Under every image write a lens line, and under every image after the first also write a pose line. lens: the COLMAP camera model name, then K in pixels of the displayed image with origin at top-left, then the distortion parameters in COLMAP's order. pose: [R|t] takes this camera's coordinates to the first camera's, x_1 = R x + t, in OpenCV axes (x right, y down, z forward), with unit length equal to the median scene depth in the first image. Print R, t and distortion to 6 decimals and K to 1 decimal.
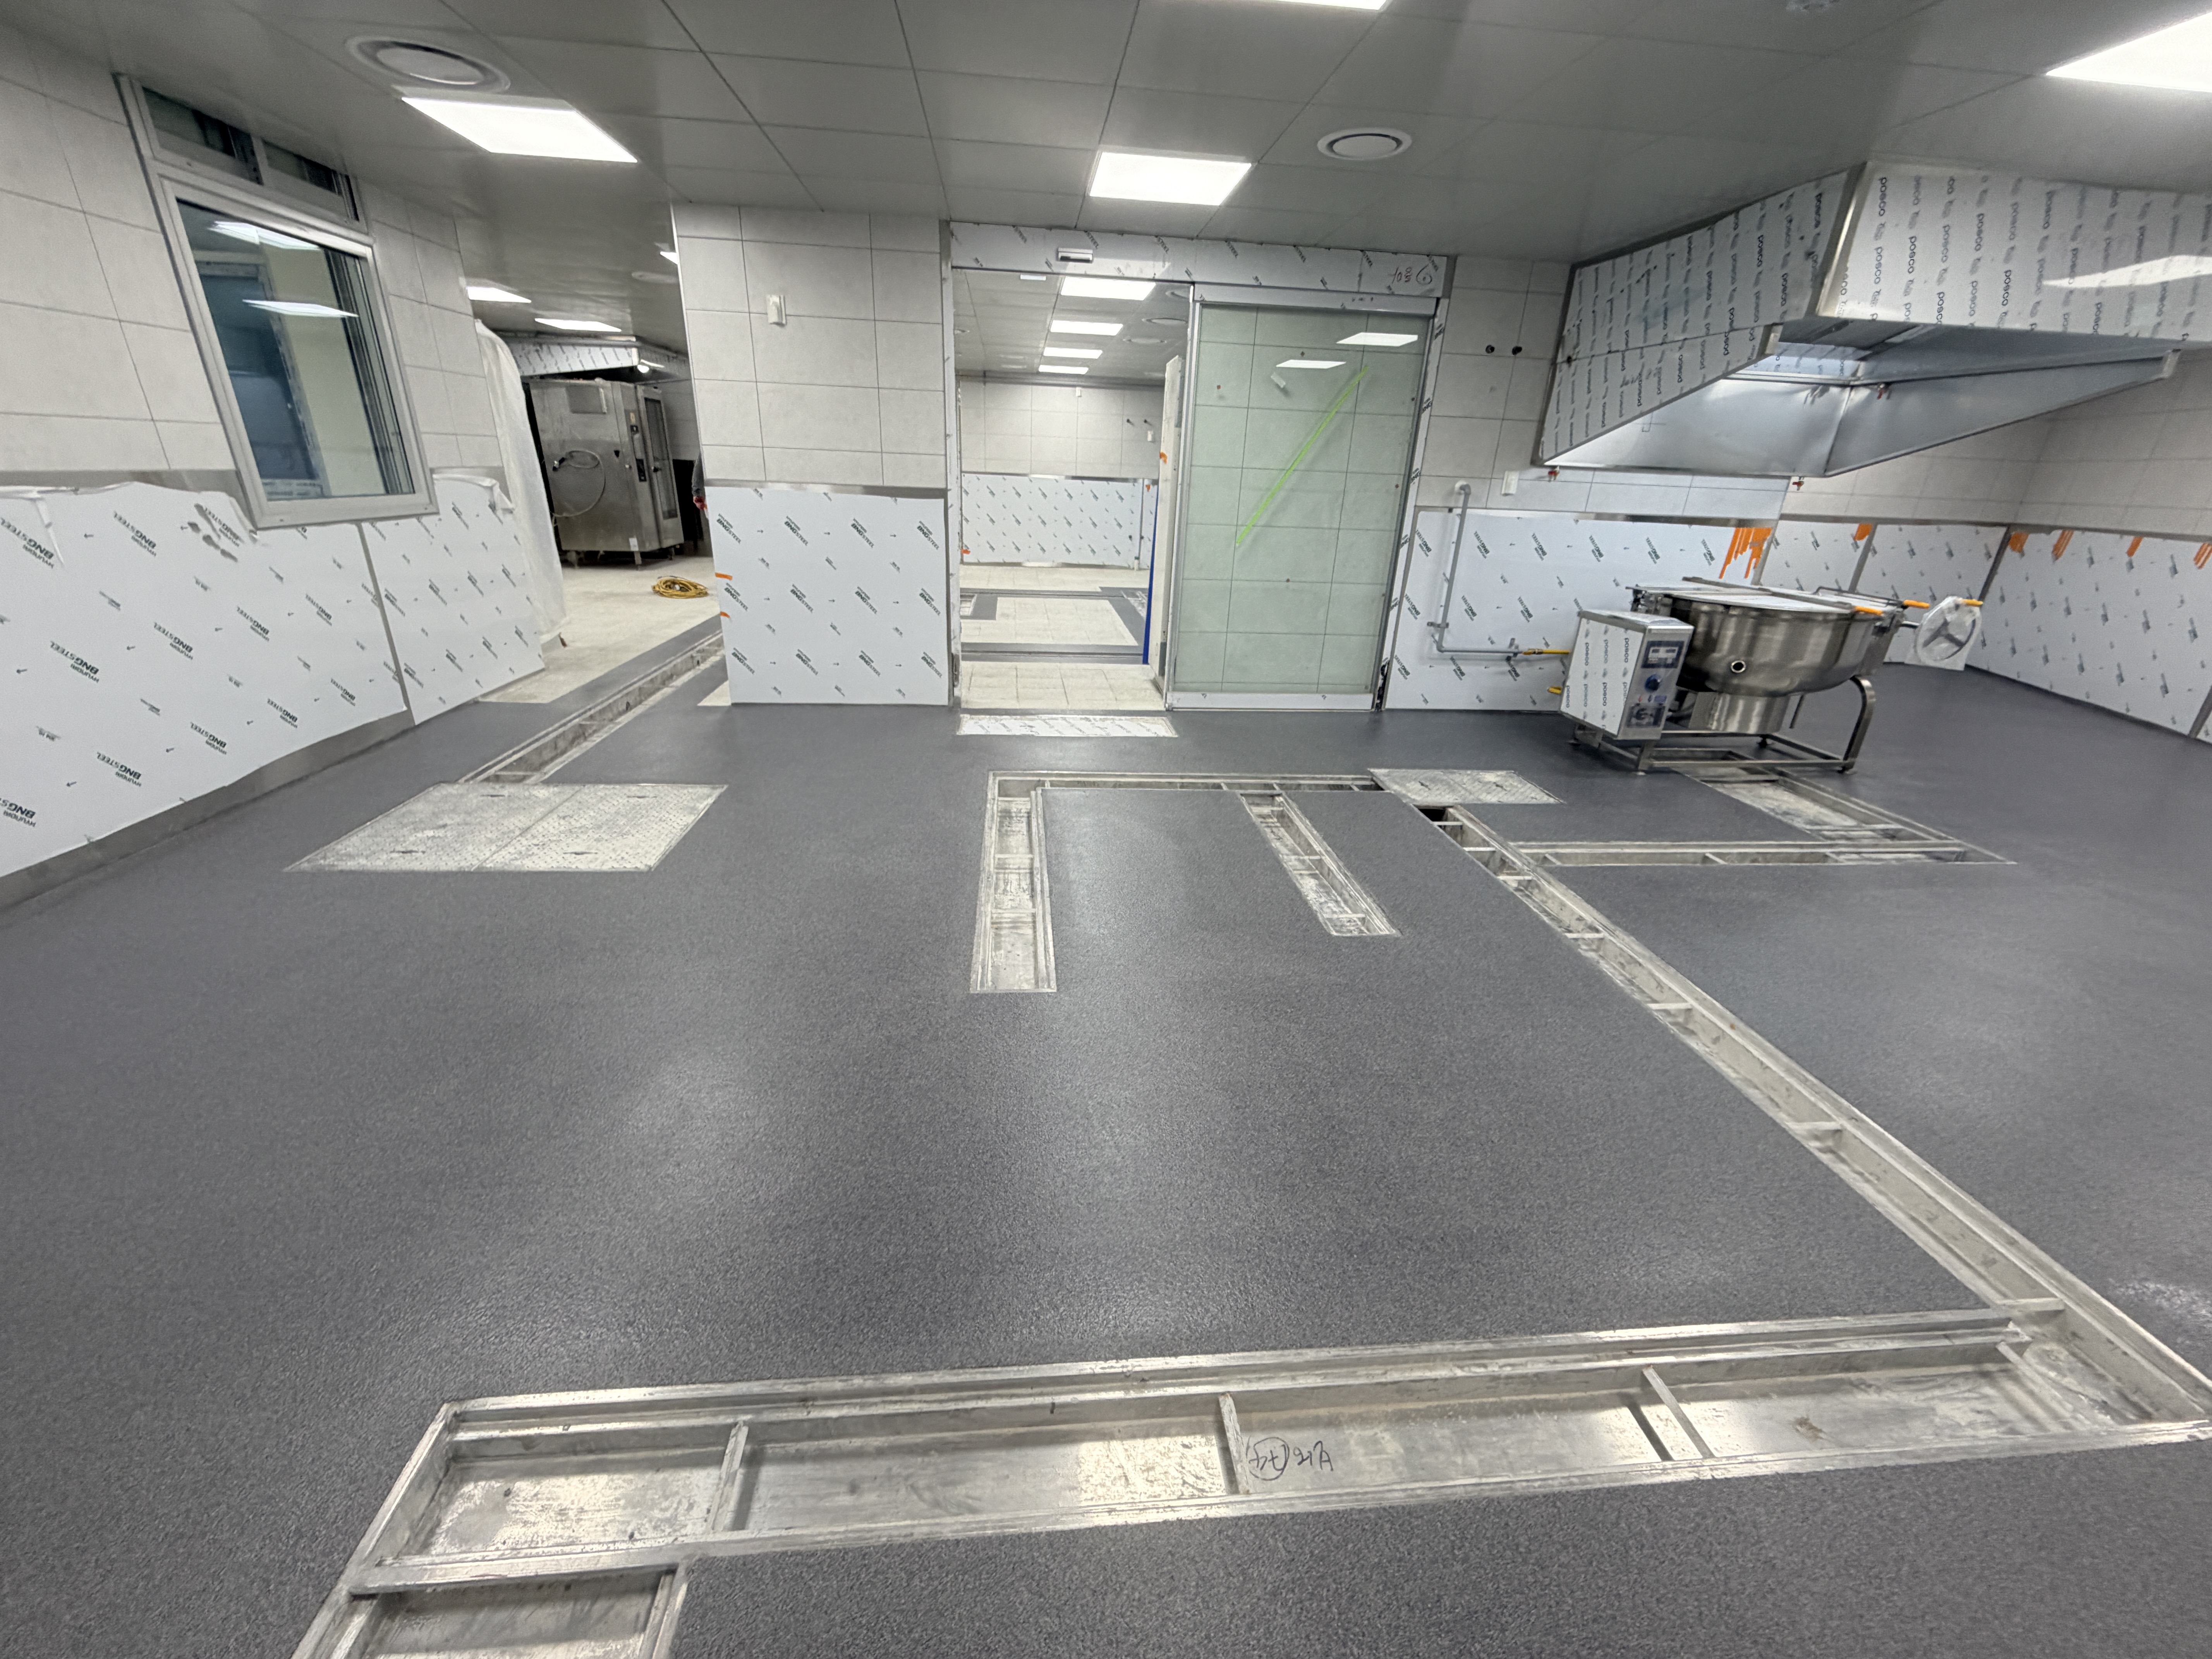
lens RADIAL K [[879.3, 0, 1103.8], [0, 879.3, 833.5], [0, 0, 1]] dist [0.000670, -0.000151]
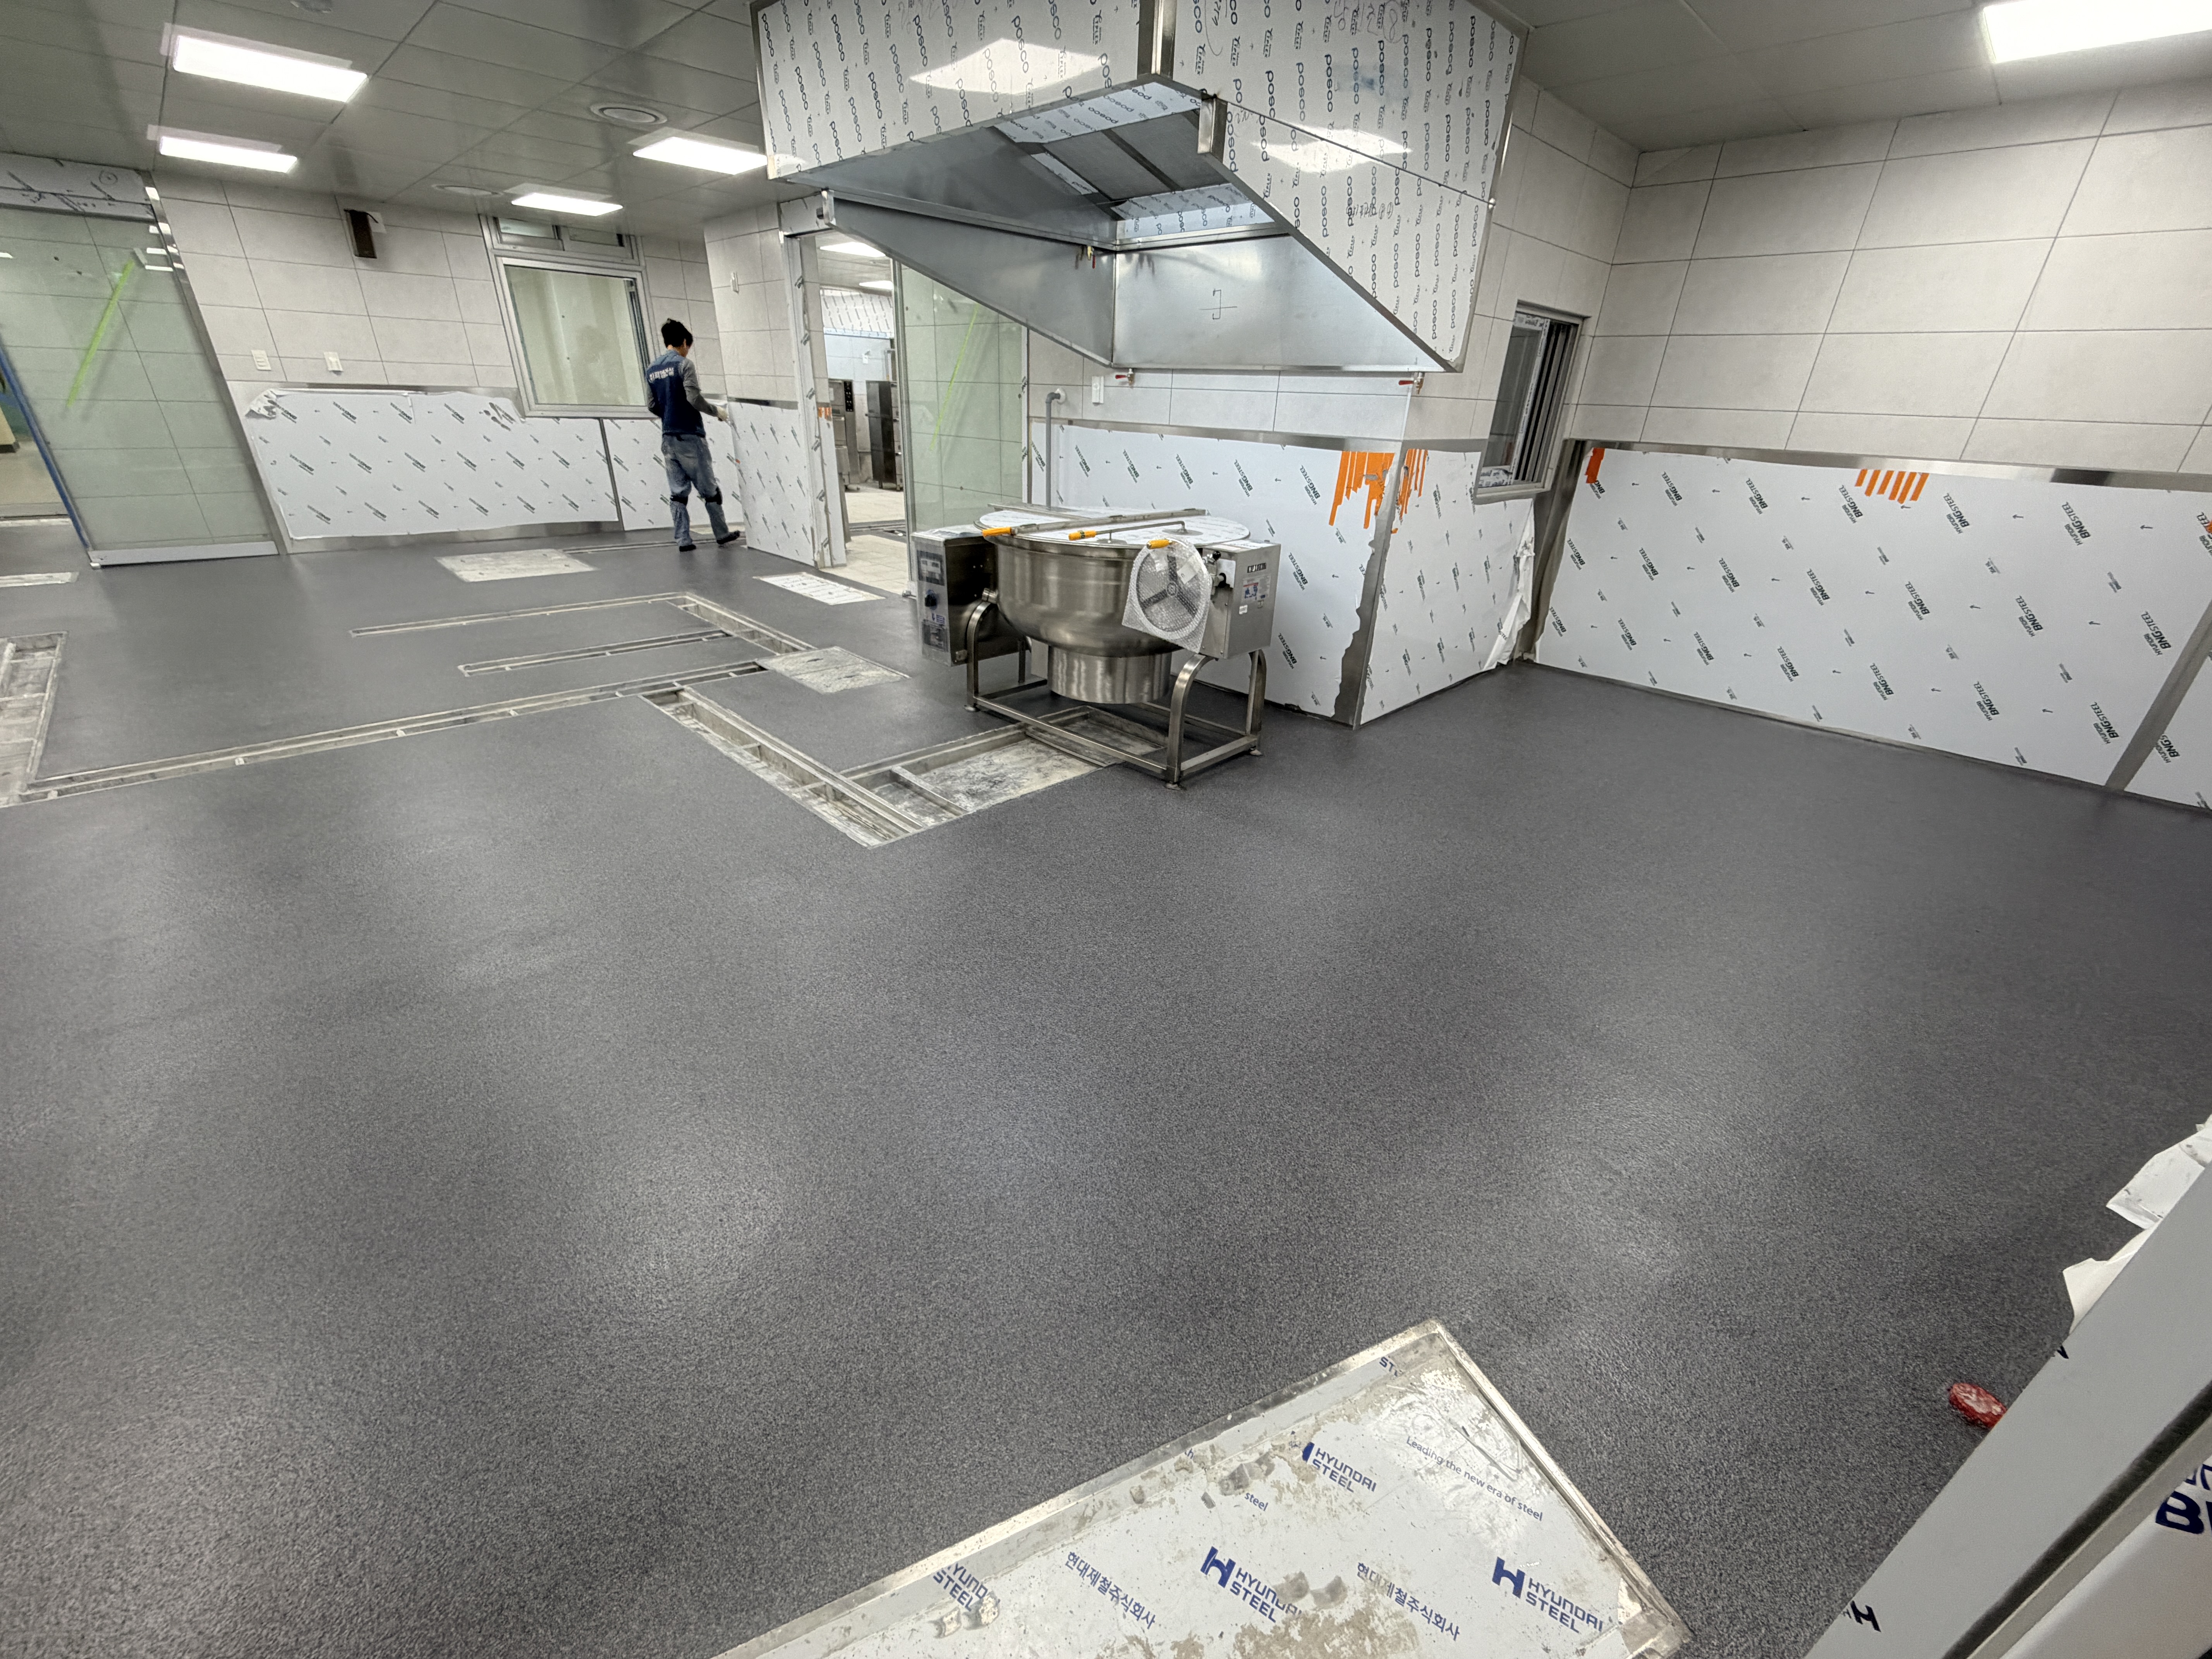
lens RADIAL K [[879.3, 0, 1098.7], [0, 879.3, 827.4], [0, 0, 1]] dist [0.000670, -0.000151]
pose [[0.628745, 0.328077, -0.705015, 1.465711], [-0.310369, 0.937171, 0.159318, -0.147902], [0.712987, 0.118645, 0.691066, 0.515297]]
